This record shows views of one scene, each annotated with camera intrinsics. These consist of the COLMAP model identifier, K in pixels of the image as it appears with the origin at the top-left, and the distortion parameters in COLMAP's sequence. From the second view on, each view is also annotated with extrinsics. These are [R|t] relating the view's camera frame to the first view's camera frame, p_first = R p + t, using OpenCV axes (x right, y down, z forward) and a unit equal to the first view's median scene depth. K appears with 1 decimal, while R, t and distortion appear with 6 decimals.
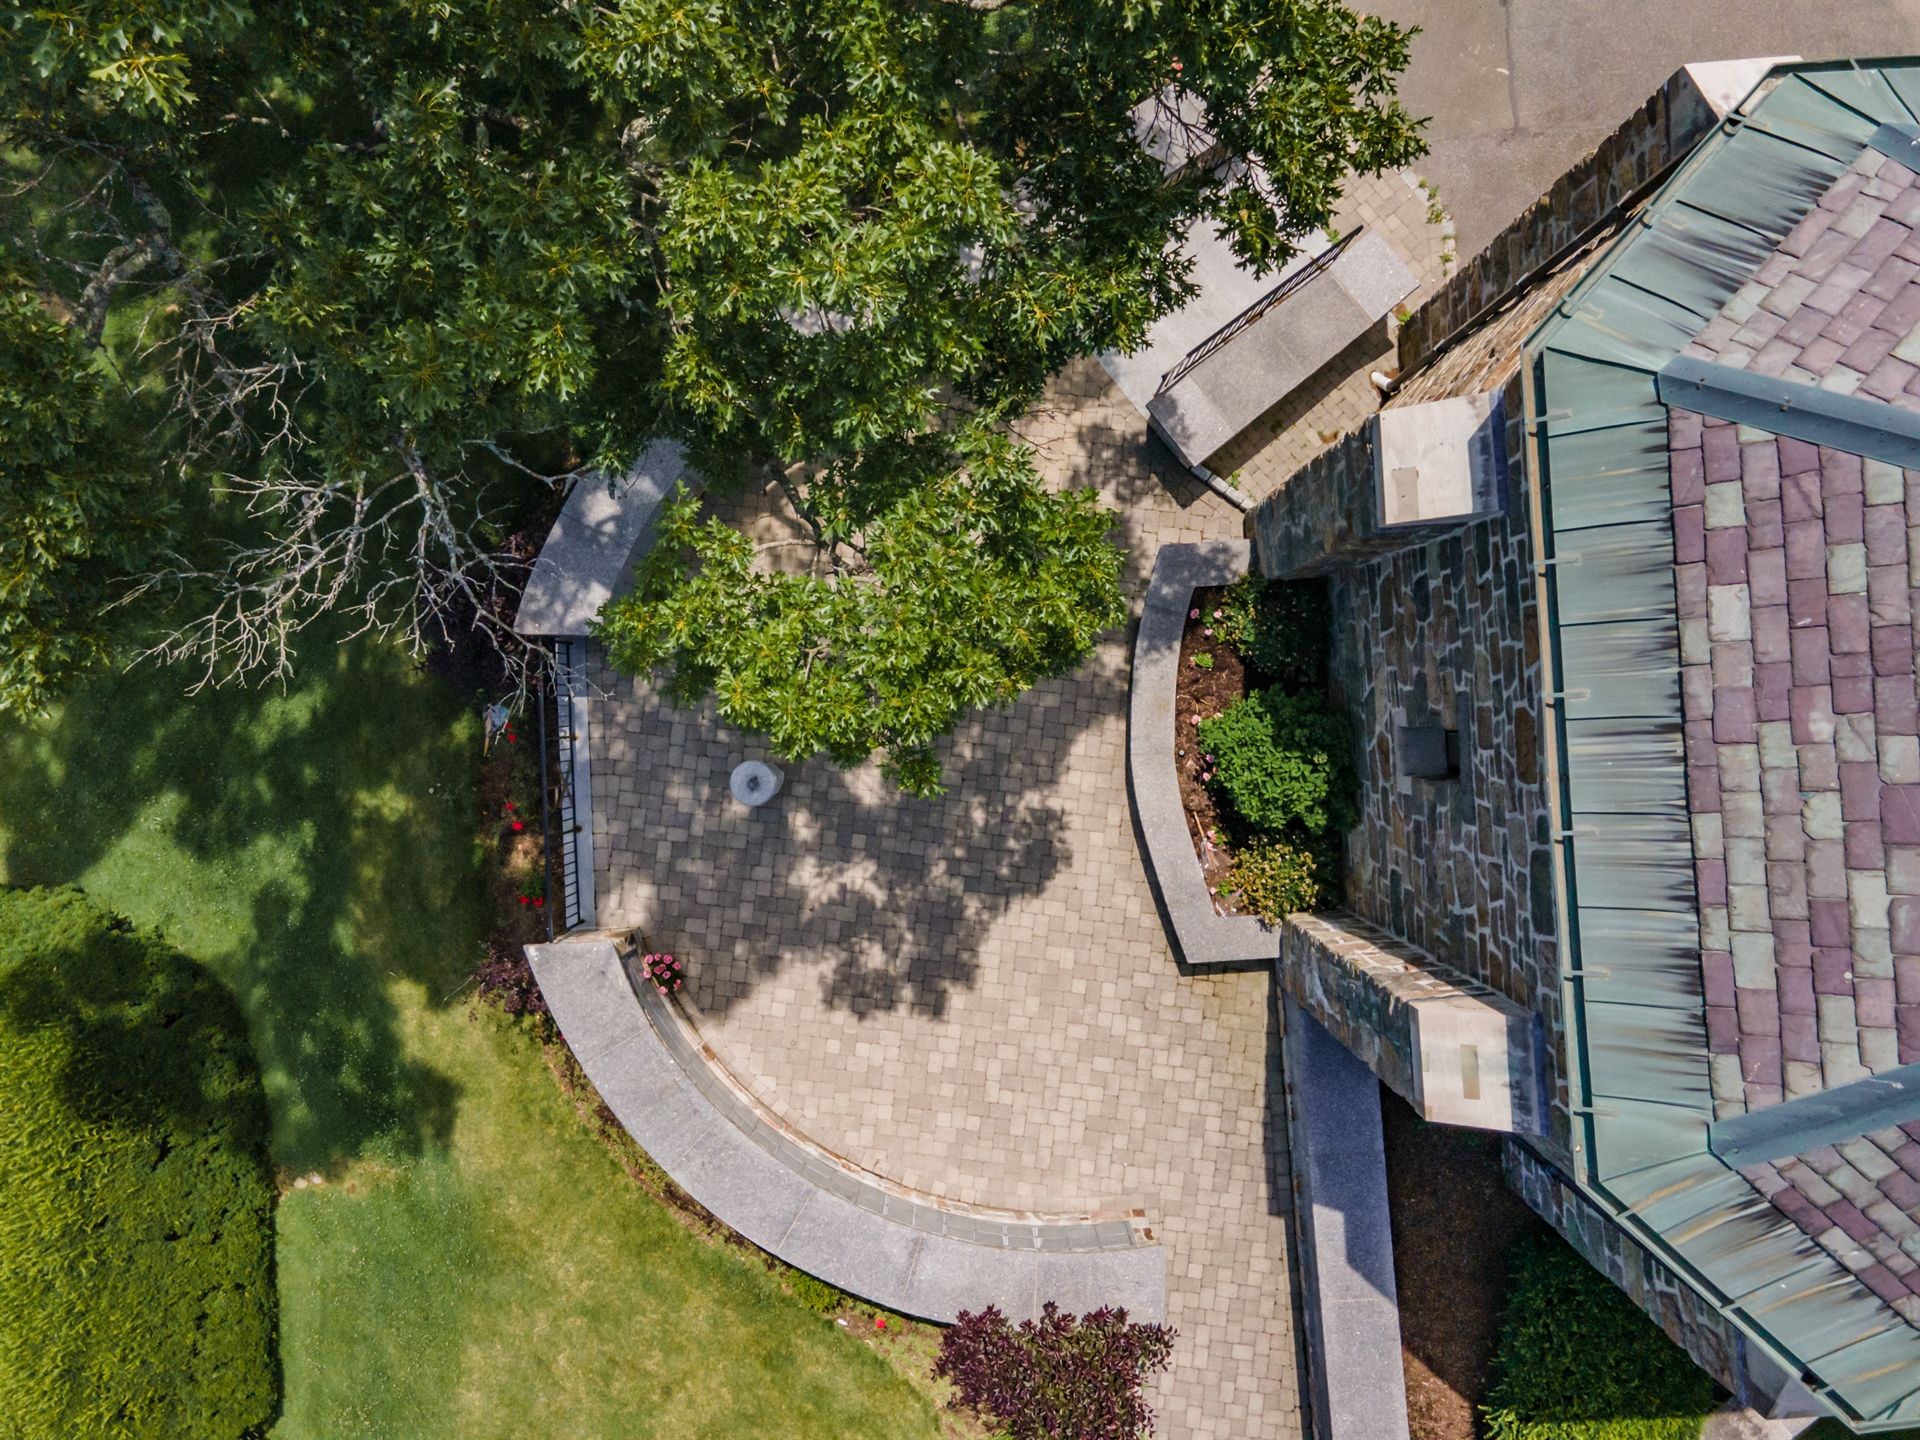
lens RADIAL K [[1401.9, 0, 957.2], [0, 1401.9, 728.9], [0, 0, 1]] dist [0.047728, 0.001303]
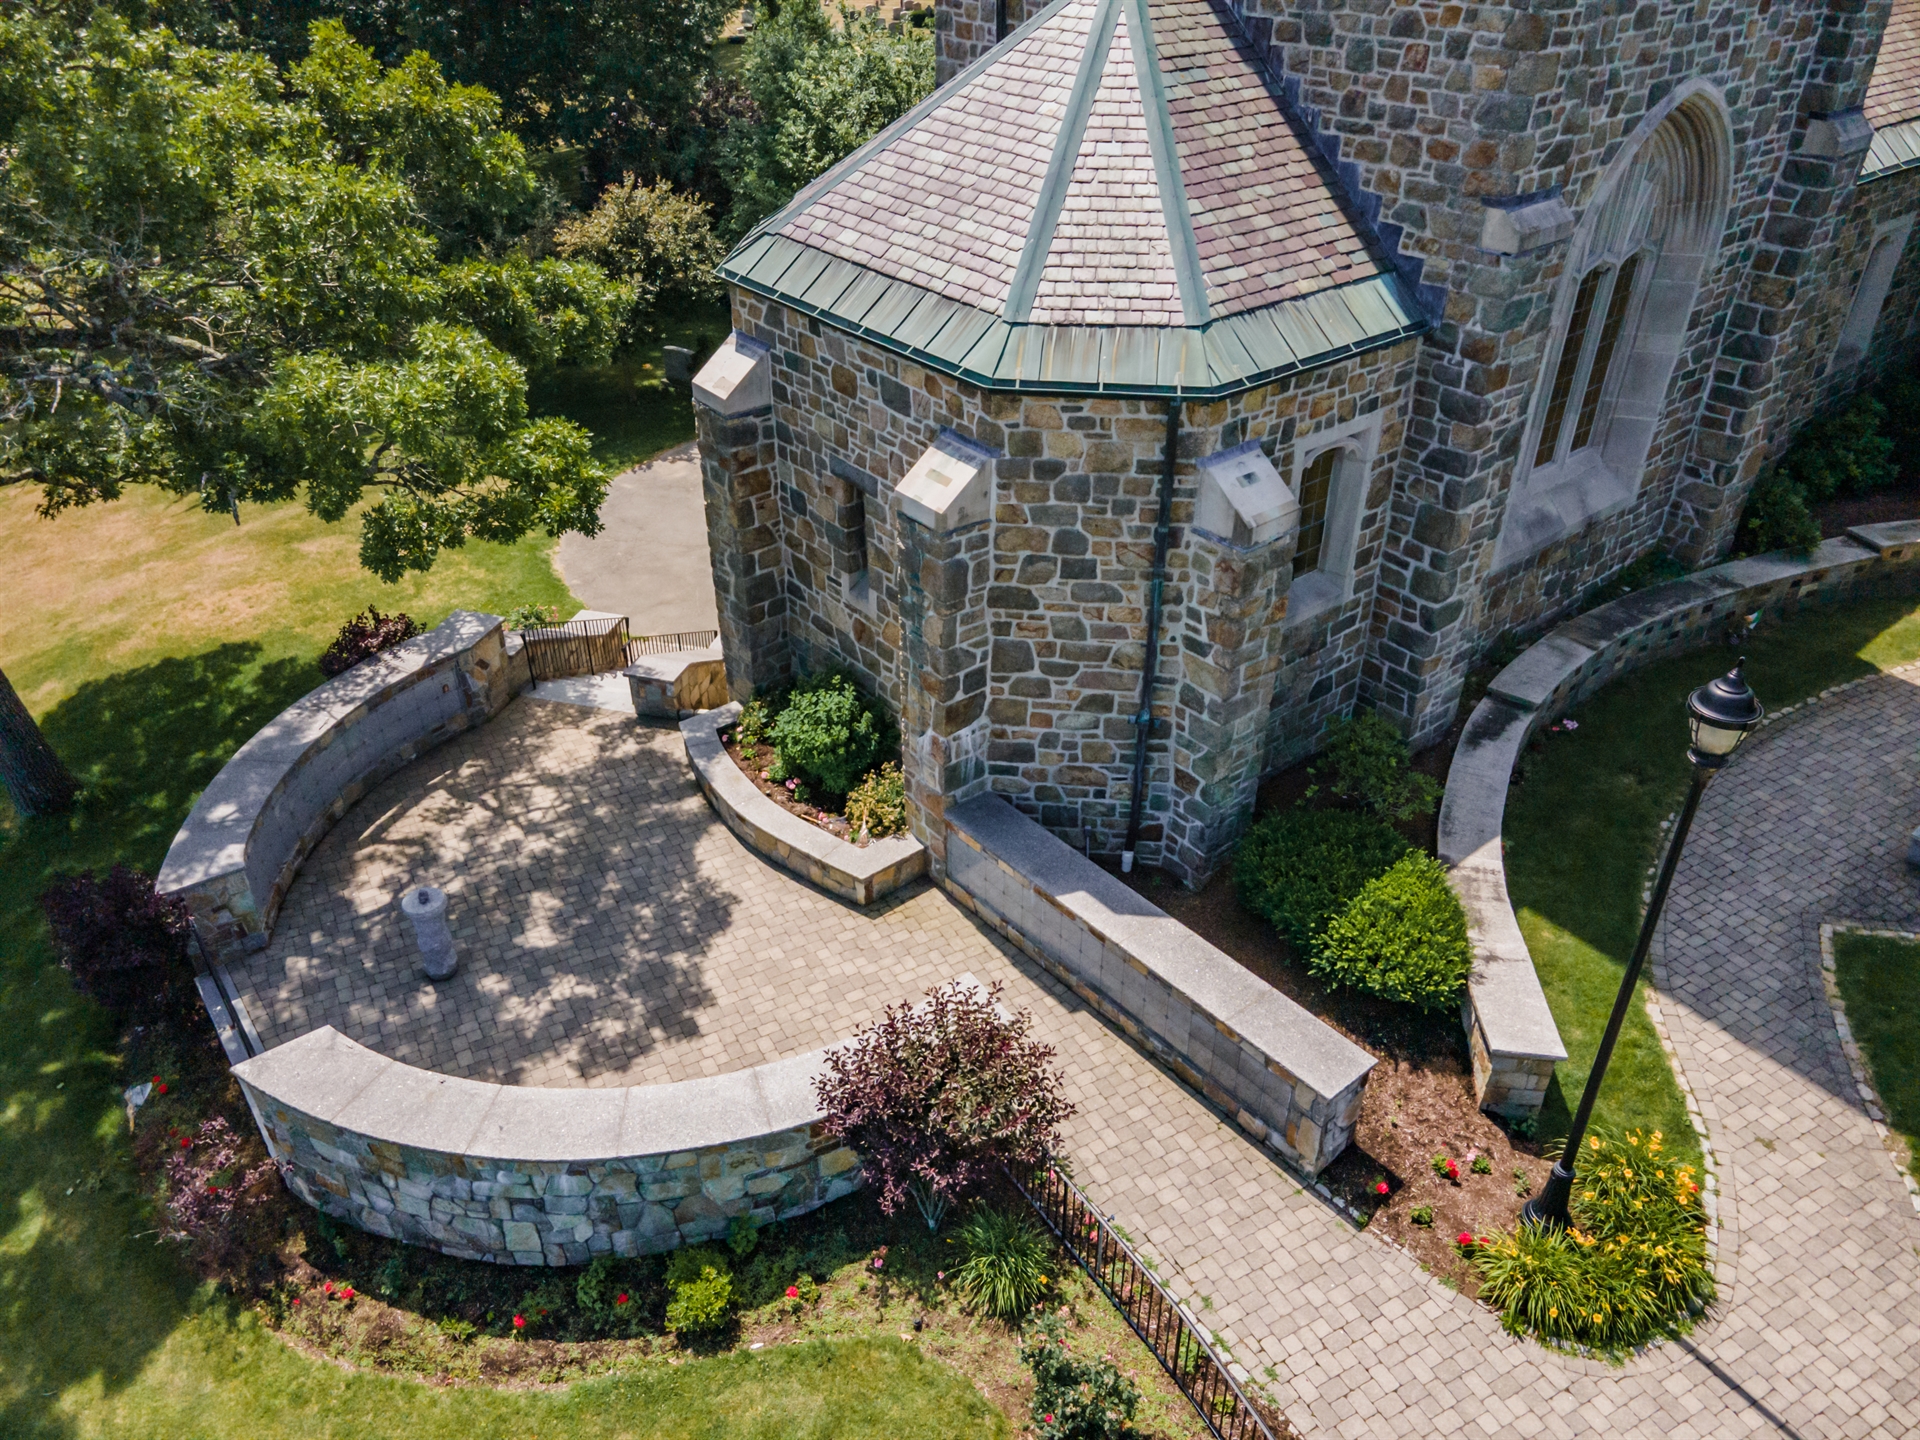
lens RADIAL K [[1395.9, 0, 955.6], [0, 1395.9, 729.4], [0, 0, 1]] dist [0.047593, -0.007488]
pose [[0.818852, -0.310299, 0.482903, -0.276653], [0.574004, 0.443429, -0.688397, 0.908857], [-0.000524, 0.840884, 0.541216, 0.273237]]
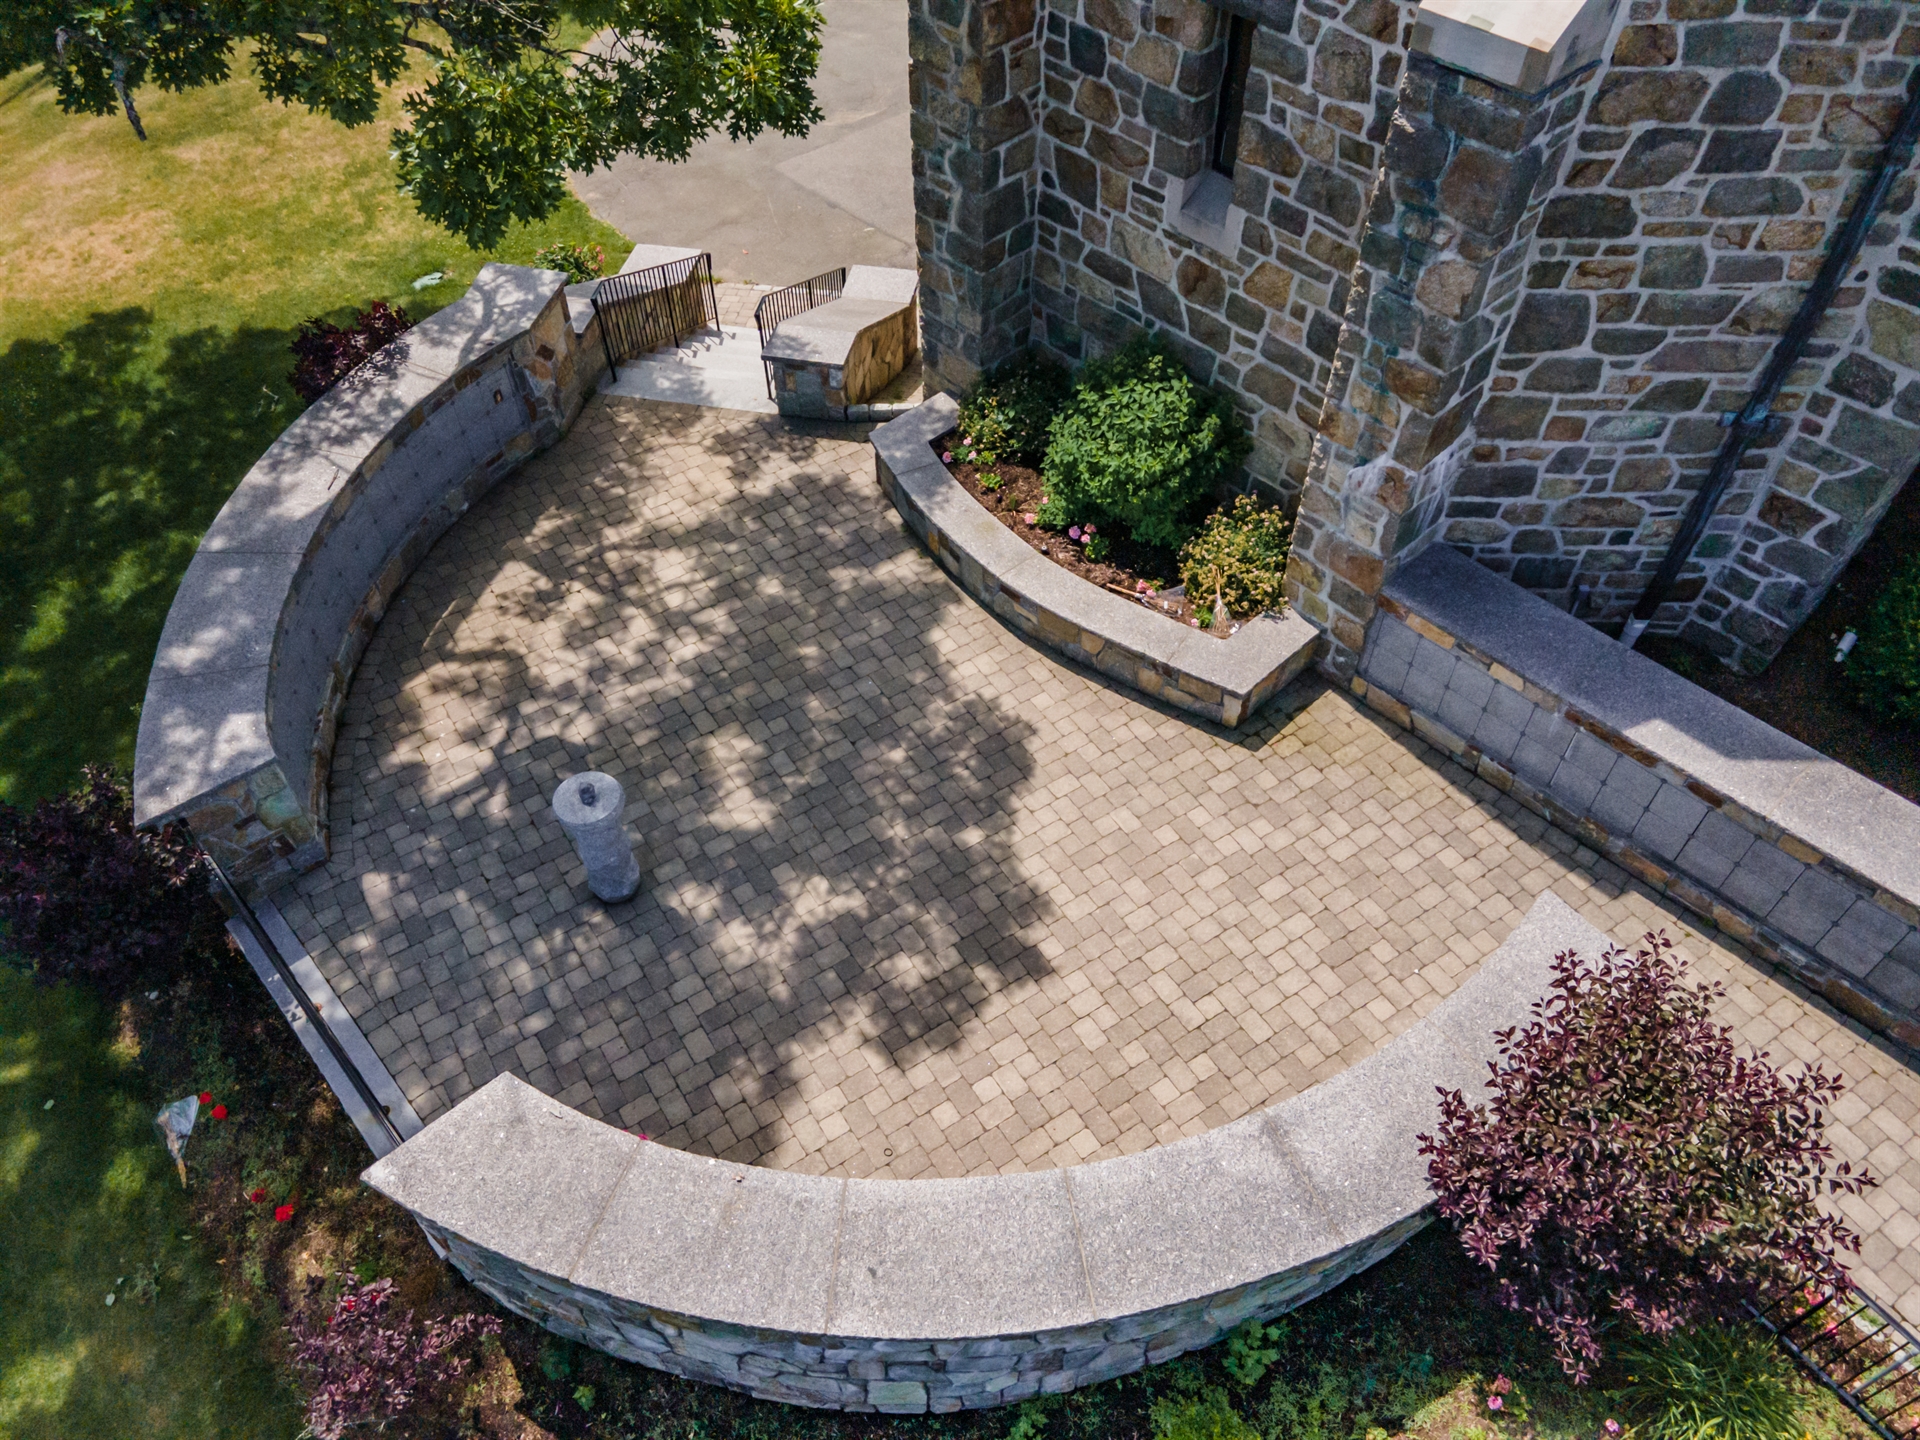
lens RADIAL K [[1392.3, 0, 953.3], [0, 1392.3, 712.8], [0, 0, 1]] dist [-0.001648, 0.063403]
pose [[0.771544, -0.483408, 0.413567, -0.246274], [0.636098, 0.575955, -0.513475, 0.432778], [0.010022, 0.659237, 0.751869, 0.448985]]
